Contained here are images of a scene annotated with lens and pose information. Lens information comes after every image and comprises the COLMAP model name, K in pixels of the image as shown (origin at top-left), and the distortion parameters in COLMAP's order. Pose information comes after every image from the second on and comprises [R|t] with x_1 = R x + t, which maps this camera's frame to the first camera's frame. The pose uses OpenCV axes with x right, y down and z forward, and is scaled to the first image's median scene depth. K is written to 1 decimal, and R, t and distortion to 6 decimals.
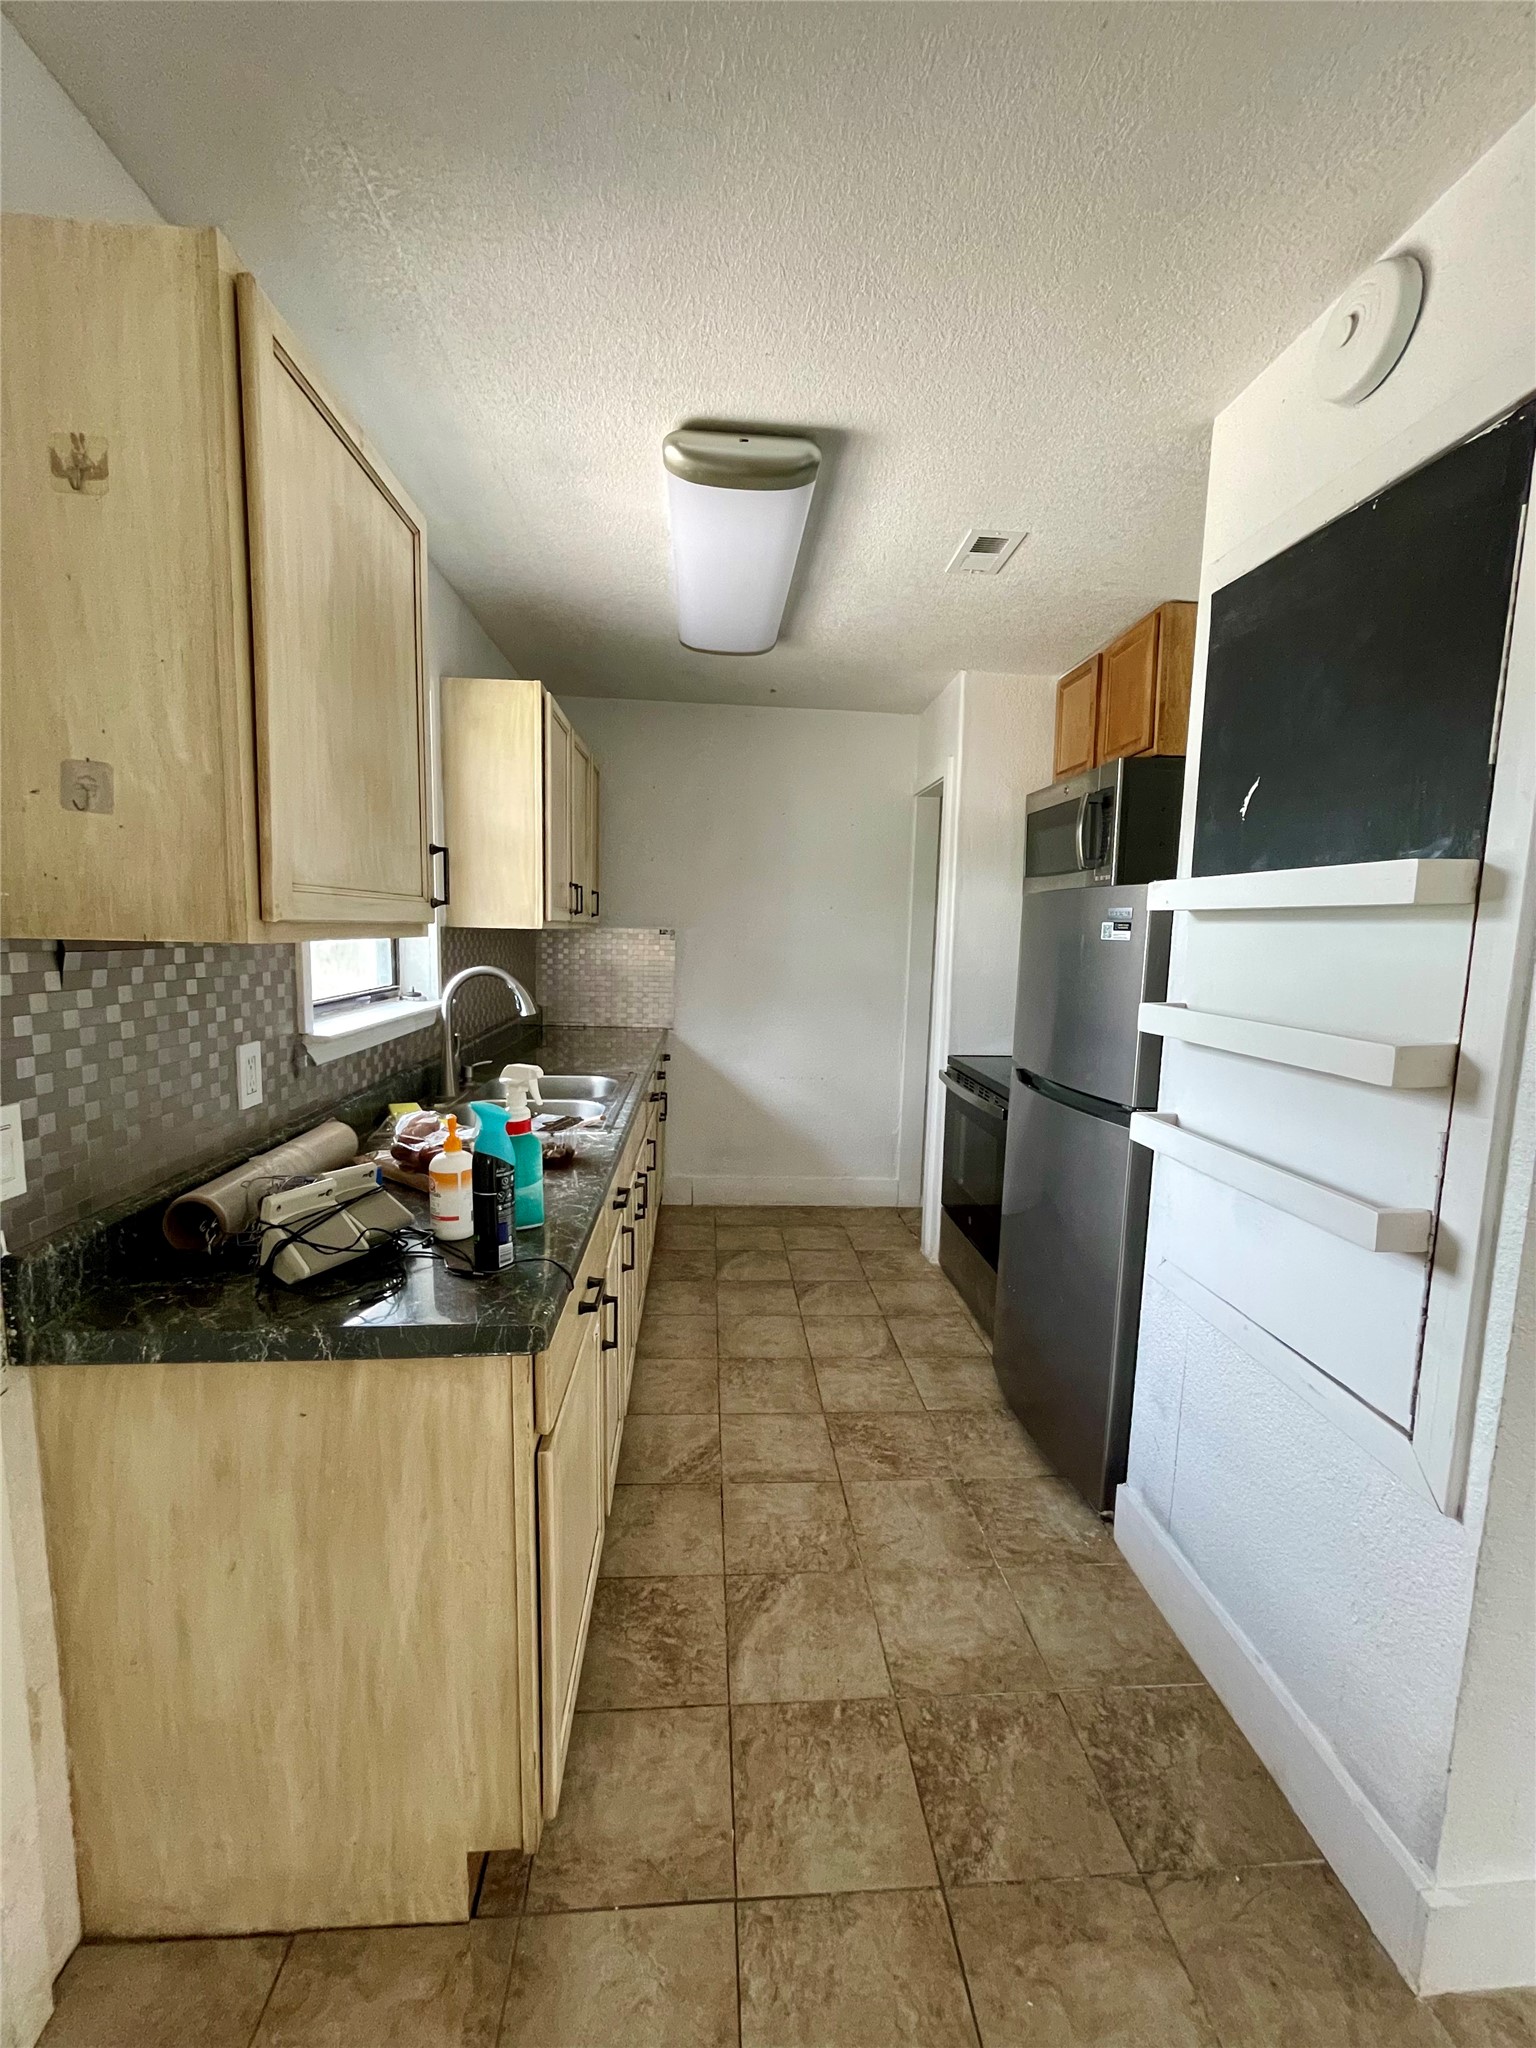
lens RADIAL K [[830.3, 0, 768.0], [0, 830.3, 1024.0], [0, 0, 1]] dist [-0.003137, -0.000108]
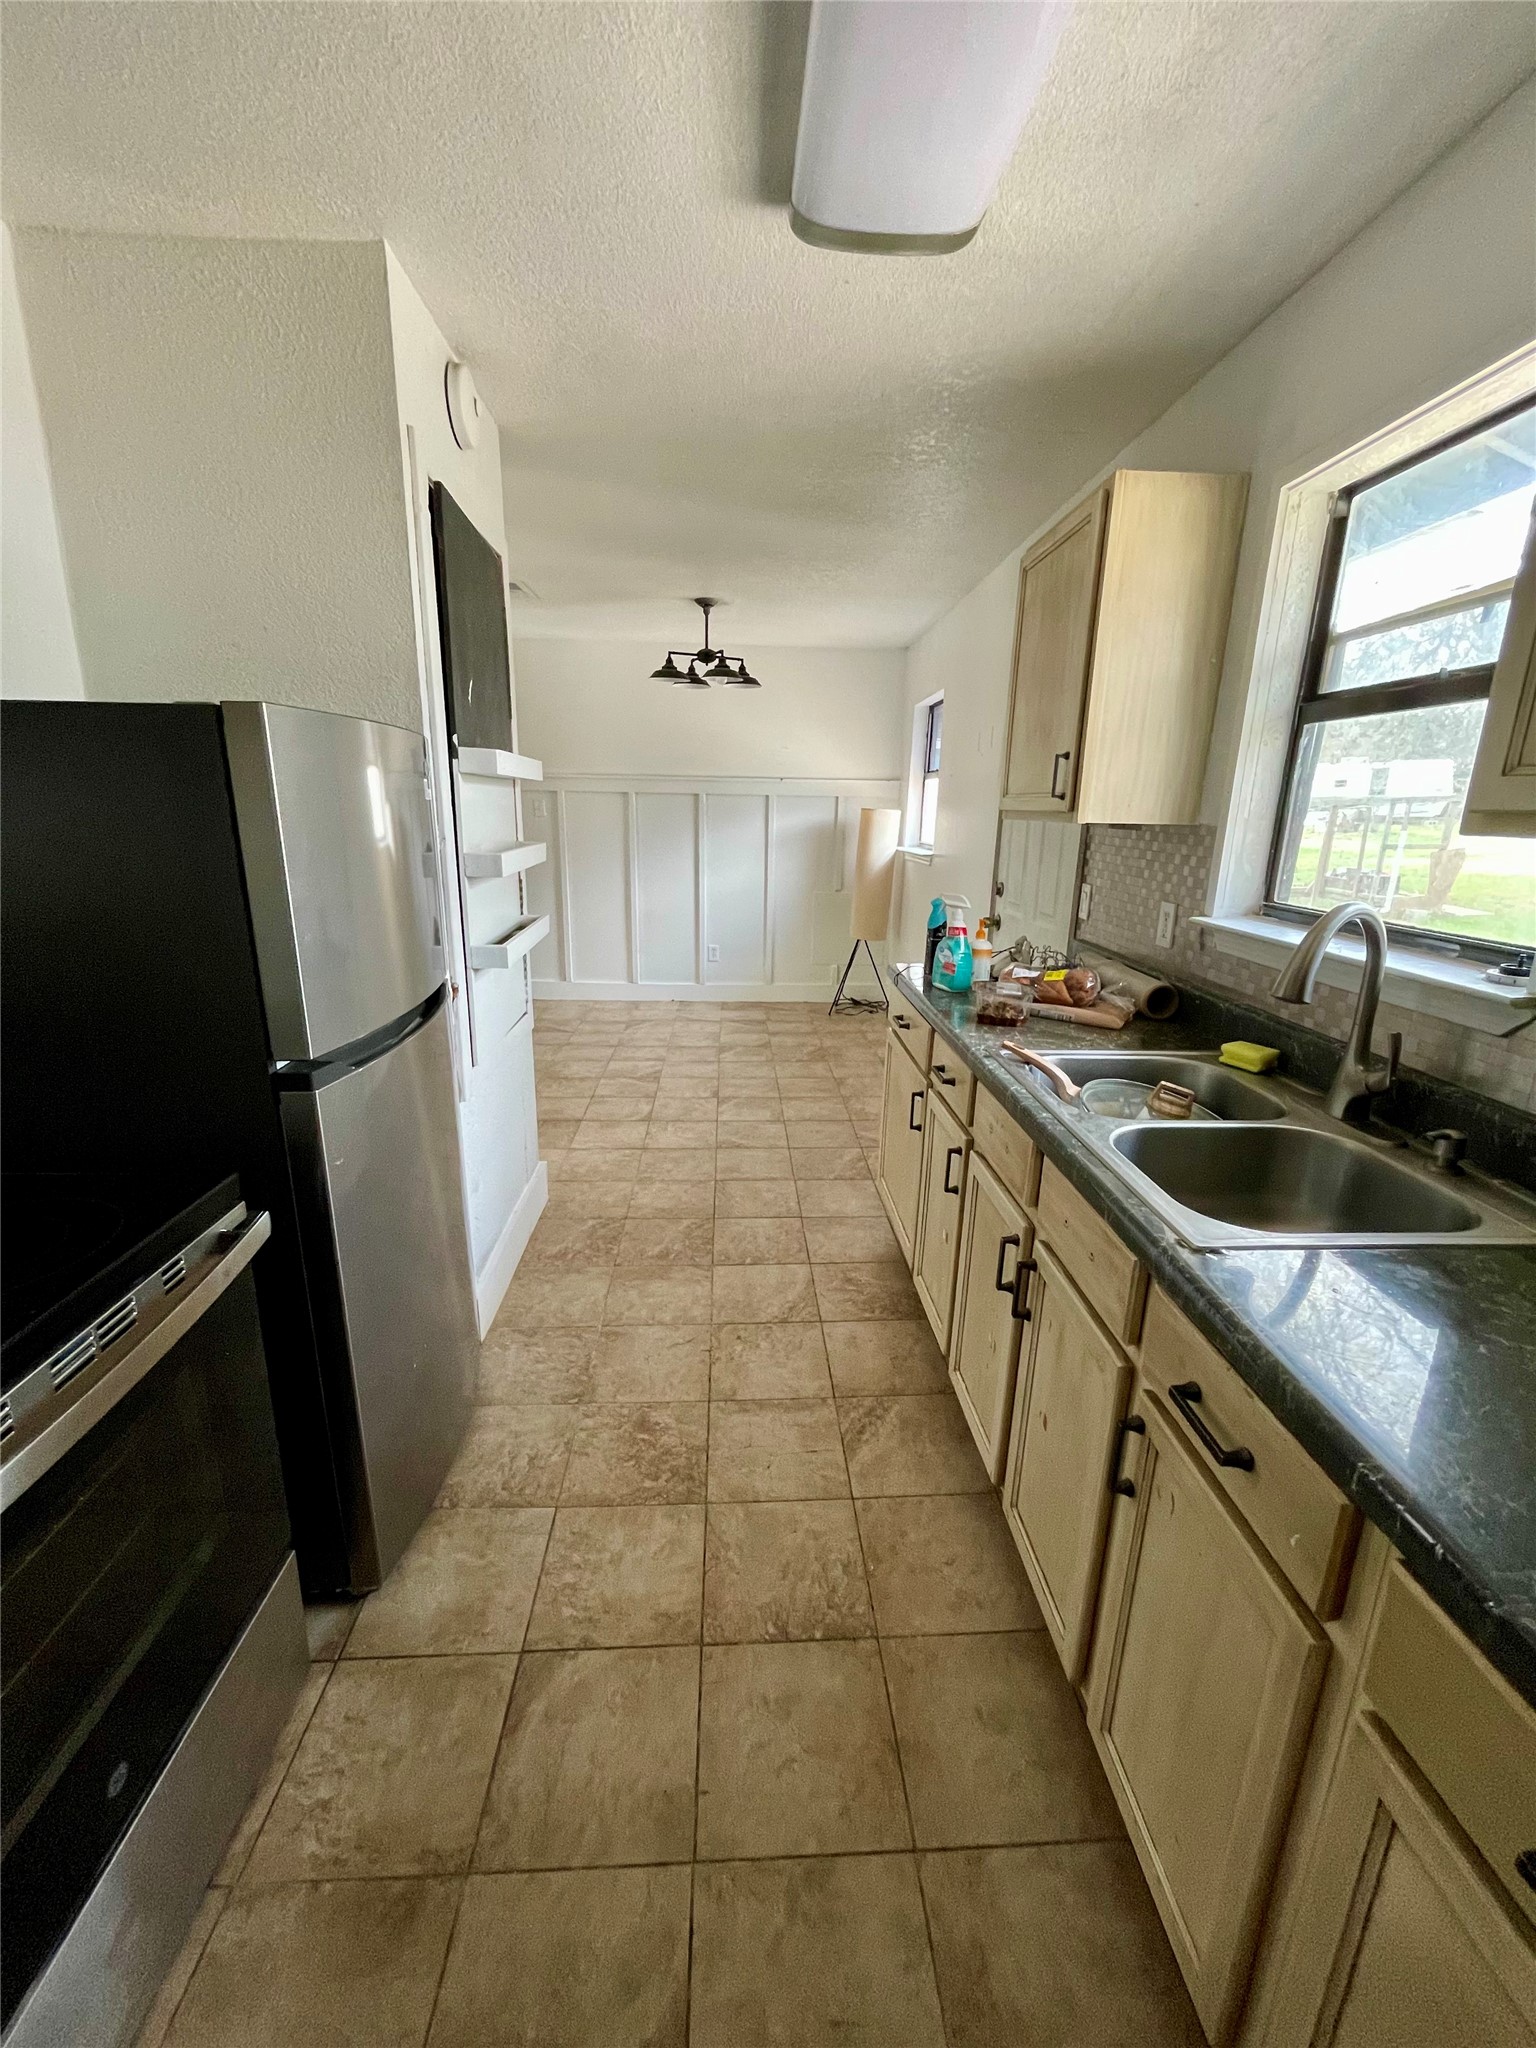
lens RADIAL K [[830.3, 0, 768.0], [0, 830.3, 1024.0], [0, 0, 1]] dist [-0.003137, -0.000108]
pose [[-0.998578, -0.050494, 0.017073, 0.026321], [-0.040731, 0.929467, 0.366649, -0.198355], [-0.034382, 0.365433, -0.930203, 1.729600]]
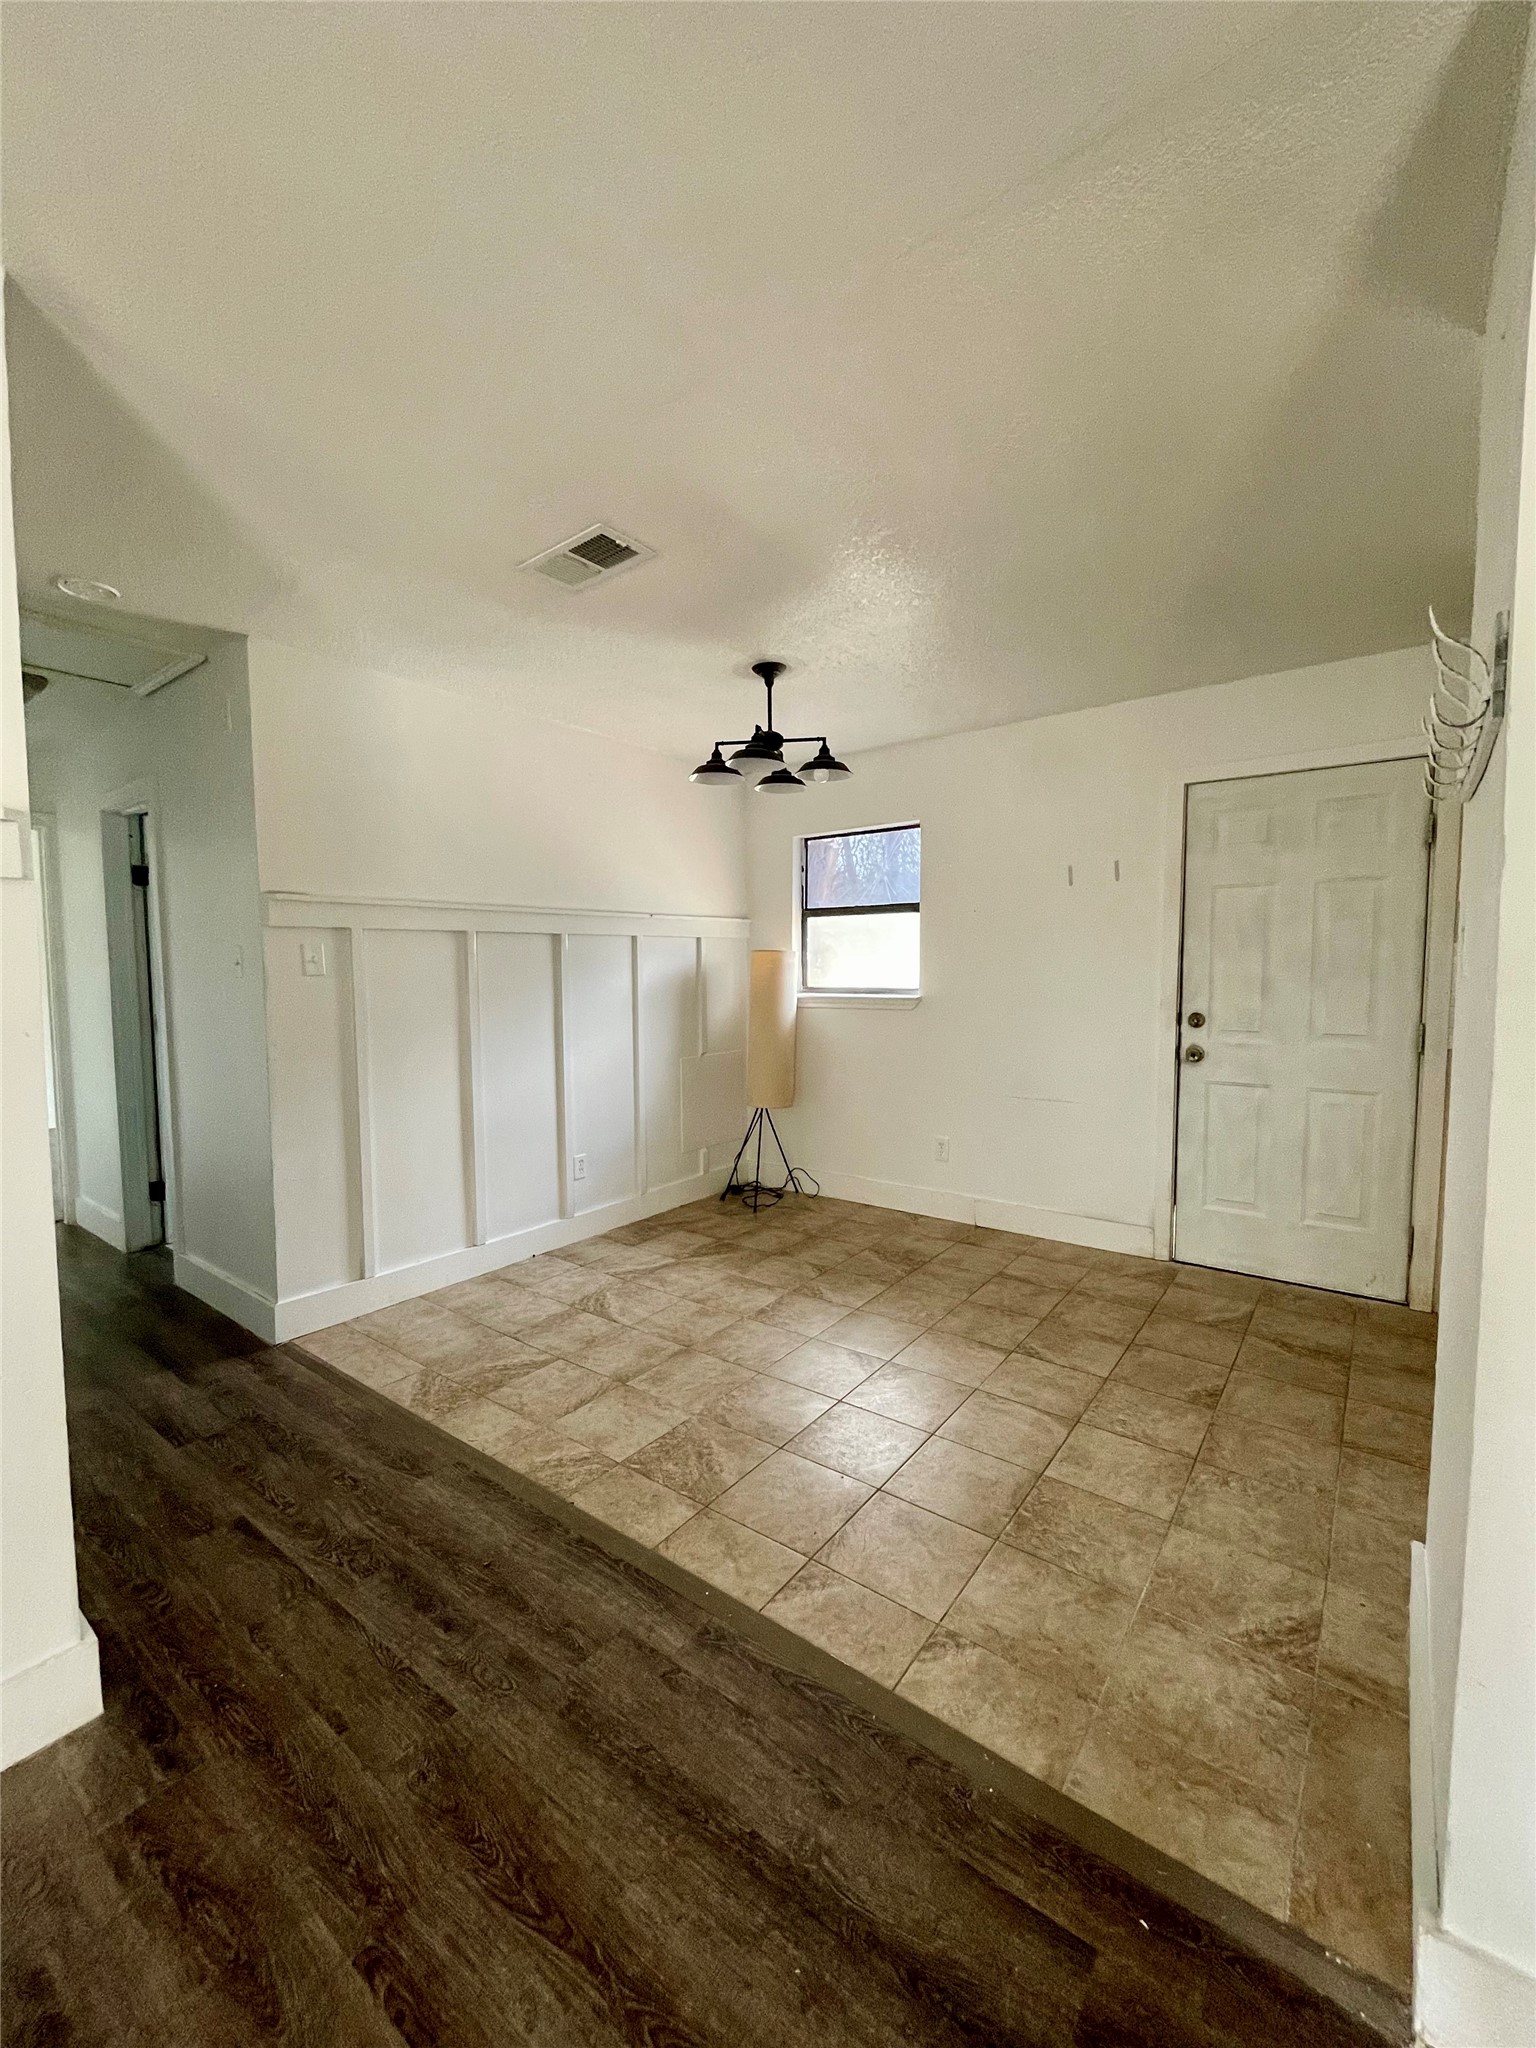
lens RADIAL K [[830.3, 0, 768.0], [0, 830.3, 1024.0], [0, 0, 1]] dist [-0.003137, -0.000108]
pose [[-0.662075, 0.035999, -0.748572, 1.382800], [-0.094370, 0.986891, 0.130925, 0.016975], [0.743472, 0.157324, -0.649999, 0.504465]]
